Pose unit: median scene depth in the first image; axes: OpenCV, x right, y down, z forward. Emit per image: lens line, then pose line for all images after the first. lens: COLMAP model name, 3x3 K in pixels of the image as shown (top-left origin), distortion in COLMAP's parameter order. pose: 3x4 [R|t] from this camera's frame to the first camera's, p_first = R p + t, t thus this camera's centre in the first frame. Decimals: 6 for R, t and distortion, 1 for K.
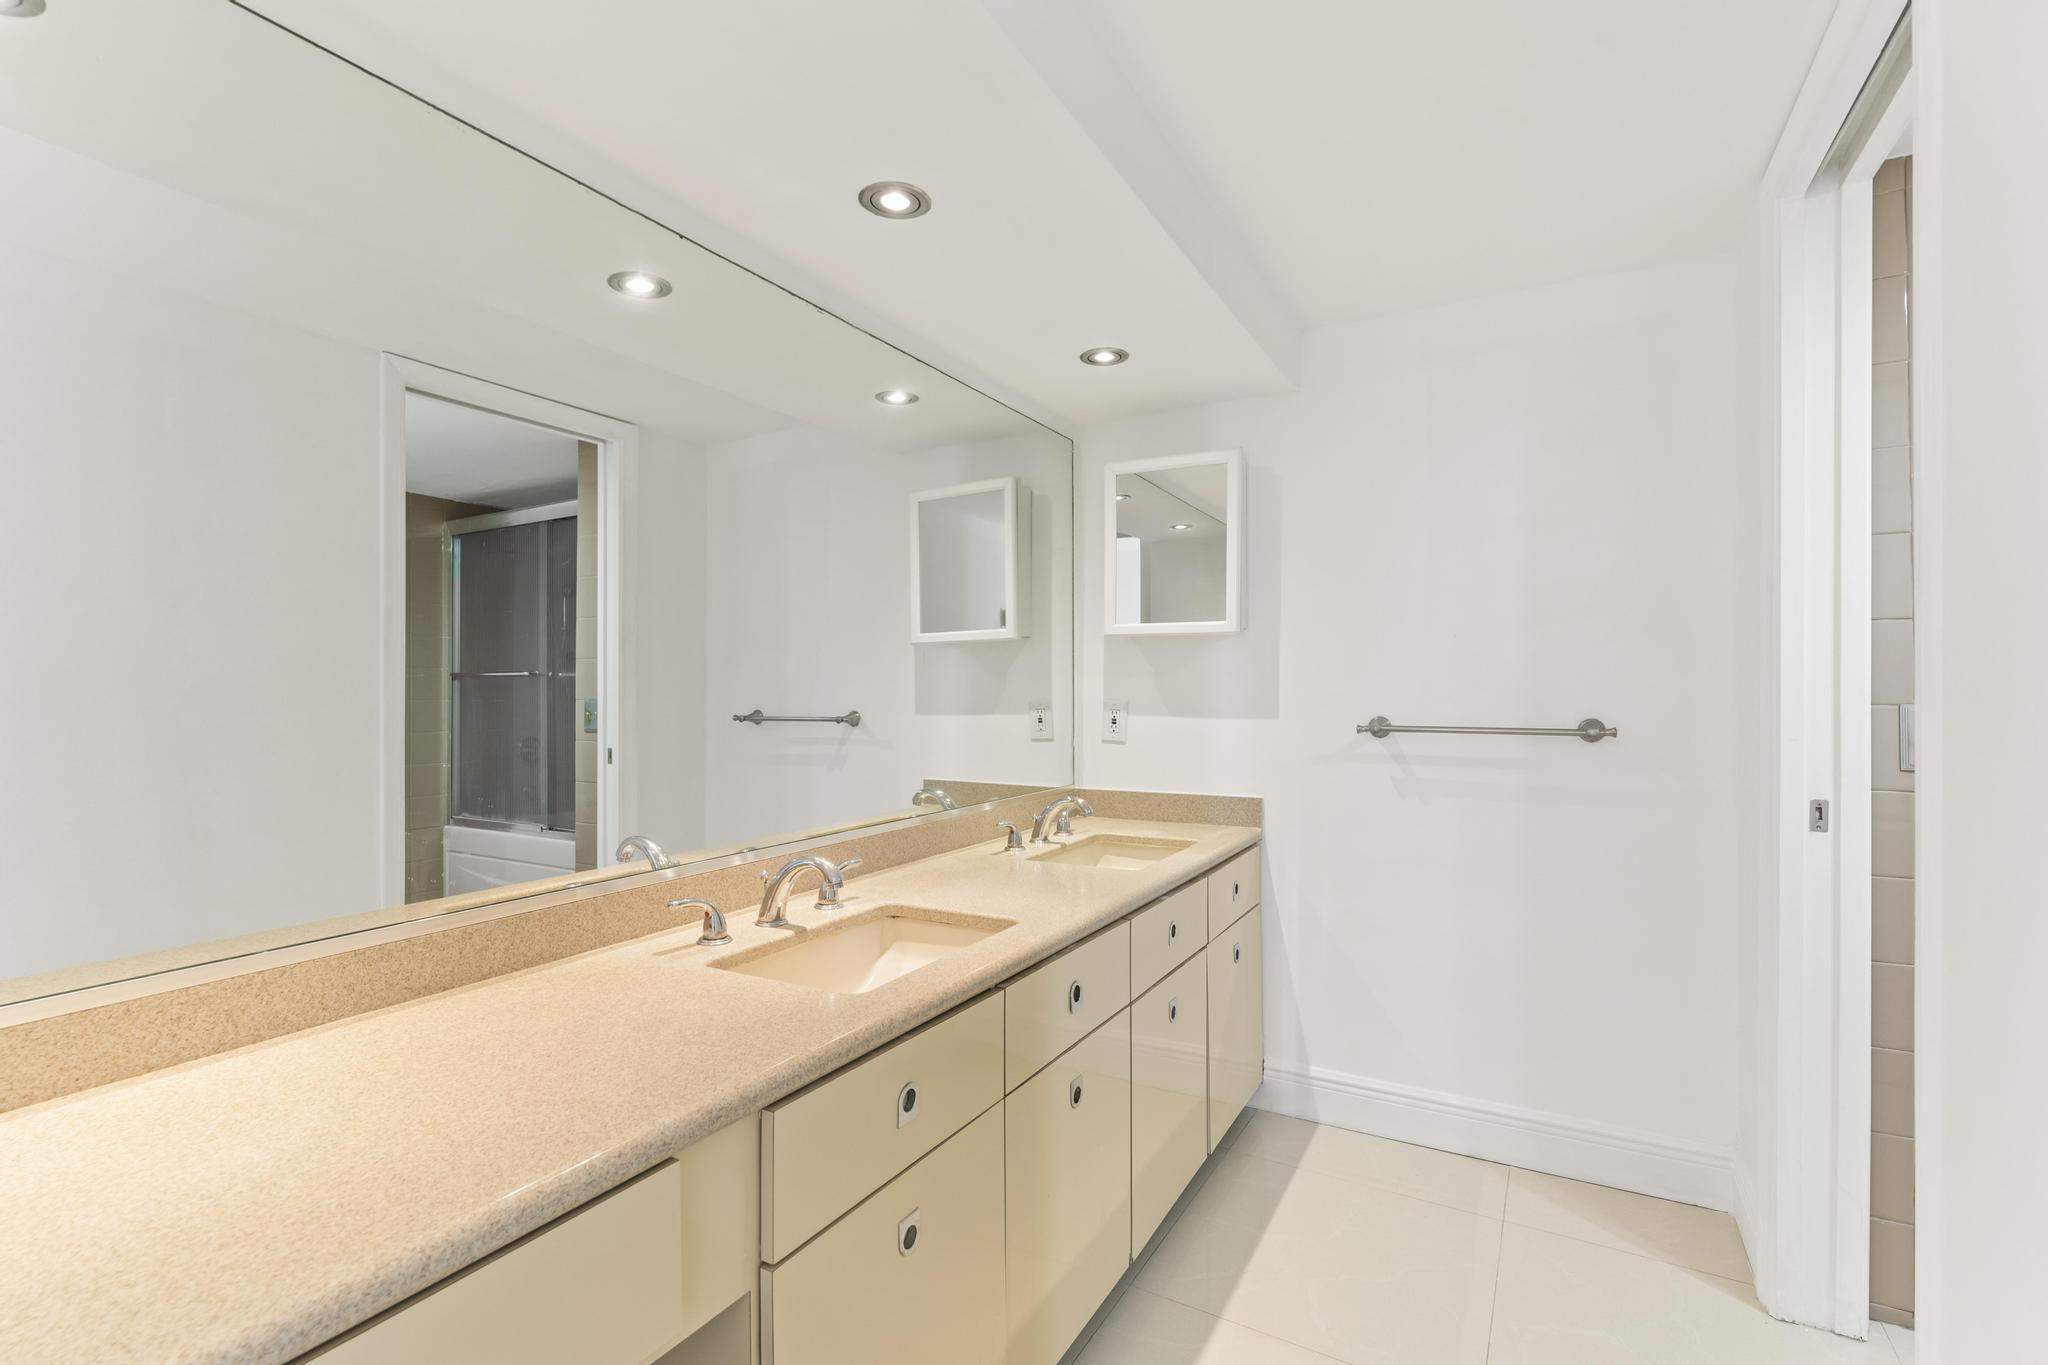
lens RADIAL K [[937.6, 0, 1012.8], [0, 937.6, 692.9], [0, 0, 1]] dist [0.000932, 0.000580]
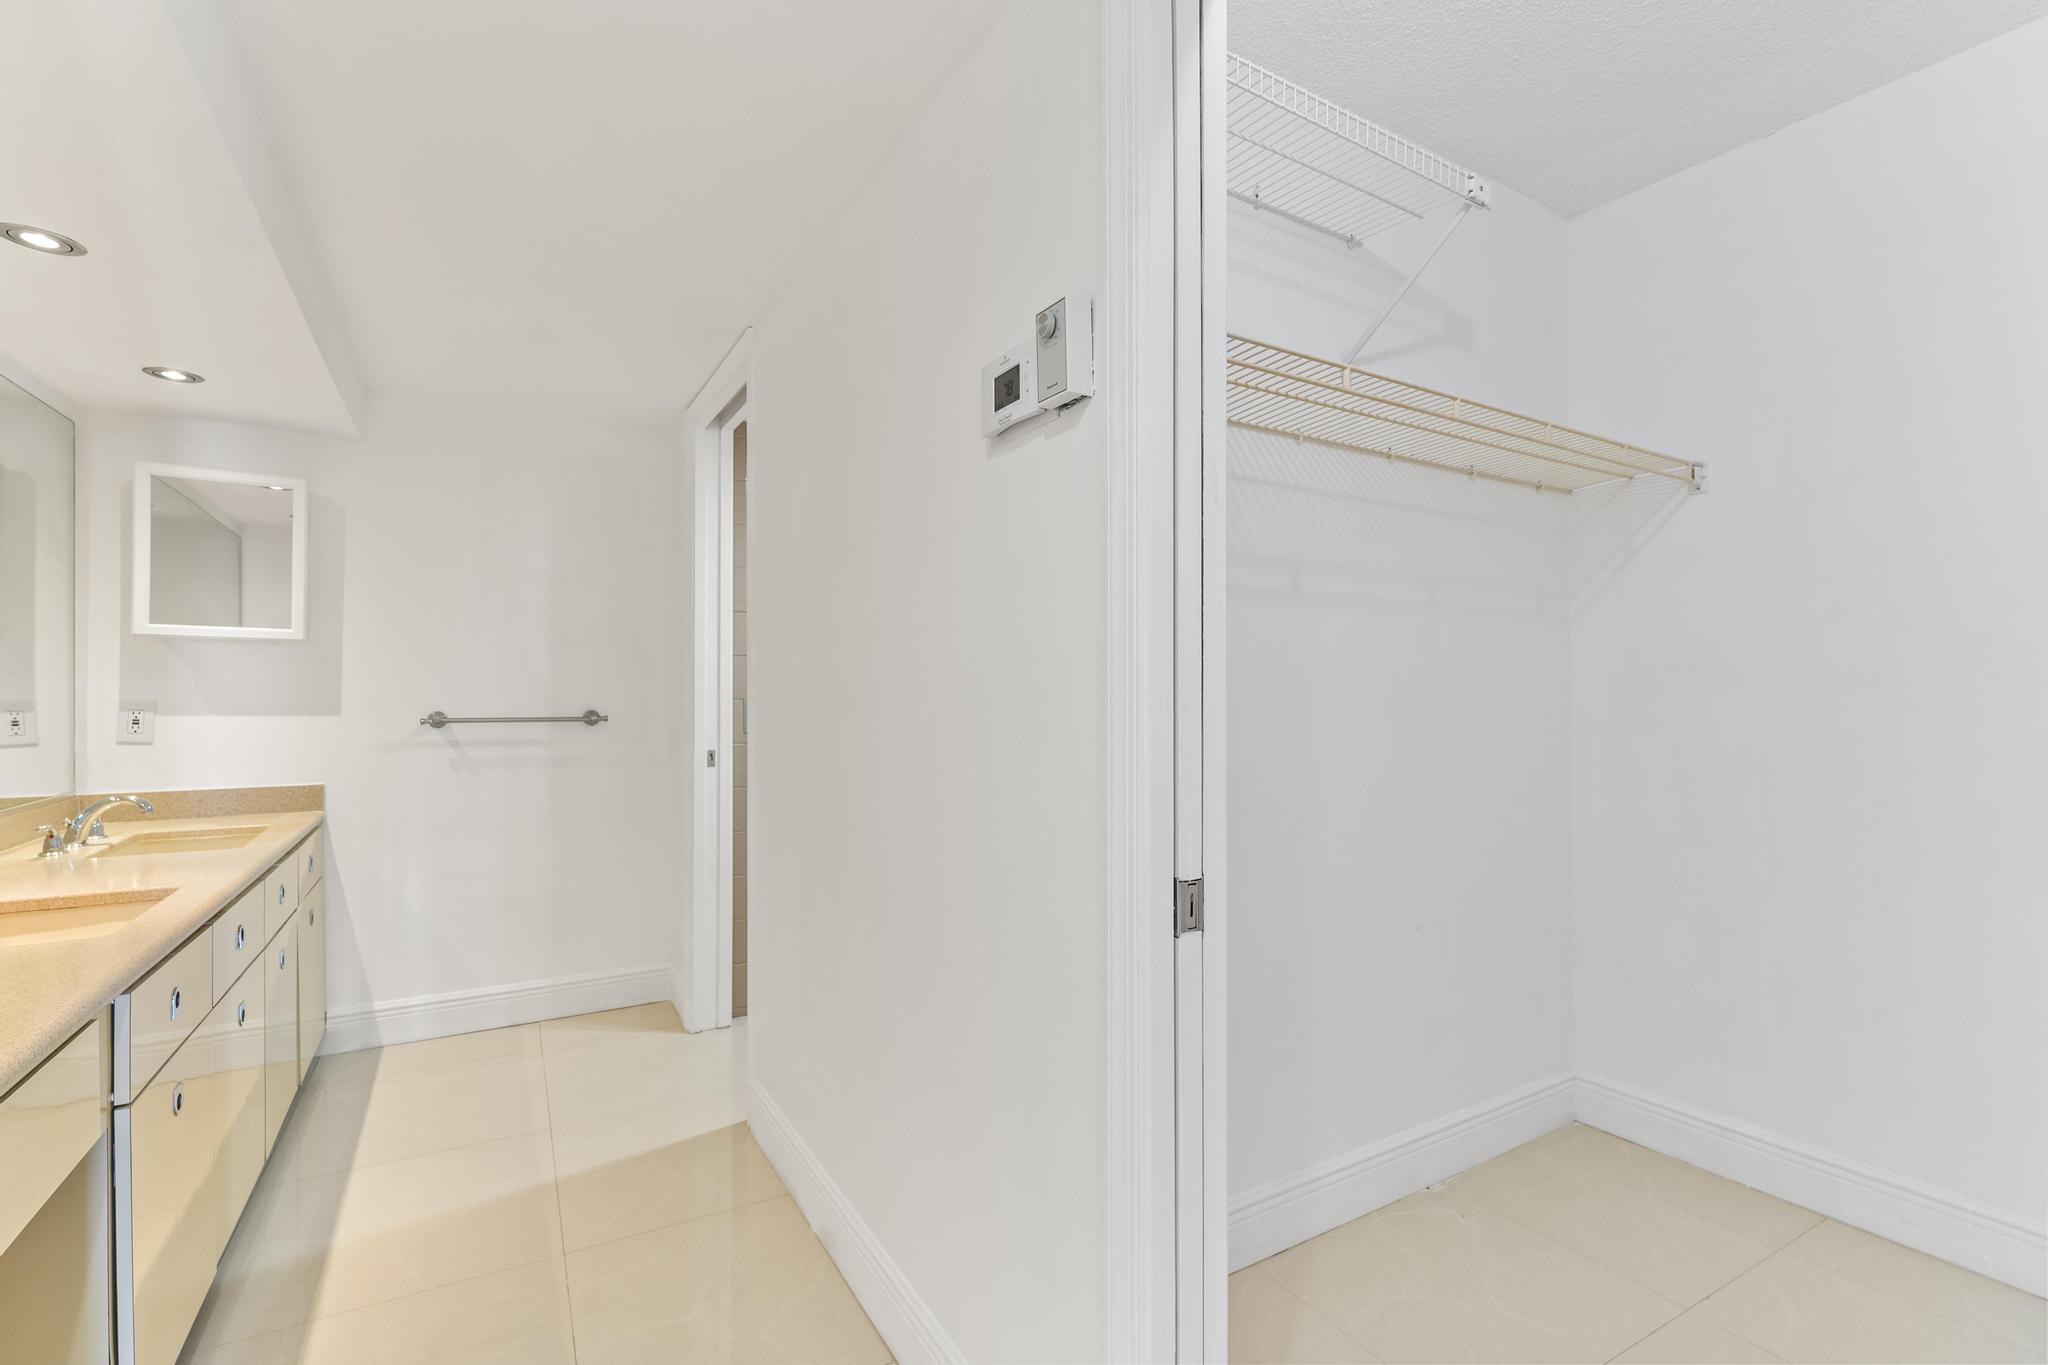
lens RADIAL K [[937.6, 0, 1012.8], [0, 937.6, 692.9], [0, 0, 1]] dist [0.000932, 0.000580]
pose [[0.514681, -0.000882, 0.857381, -0.304232], [-0.002330, 0.999994, 0.002427, -0.005013], [-0.857379, -0.003247, 0.514676, -0.334579]]
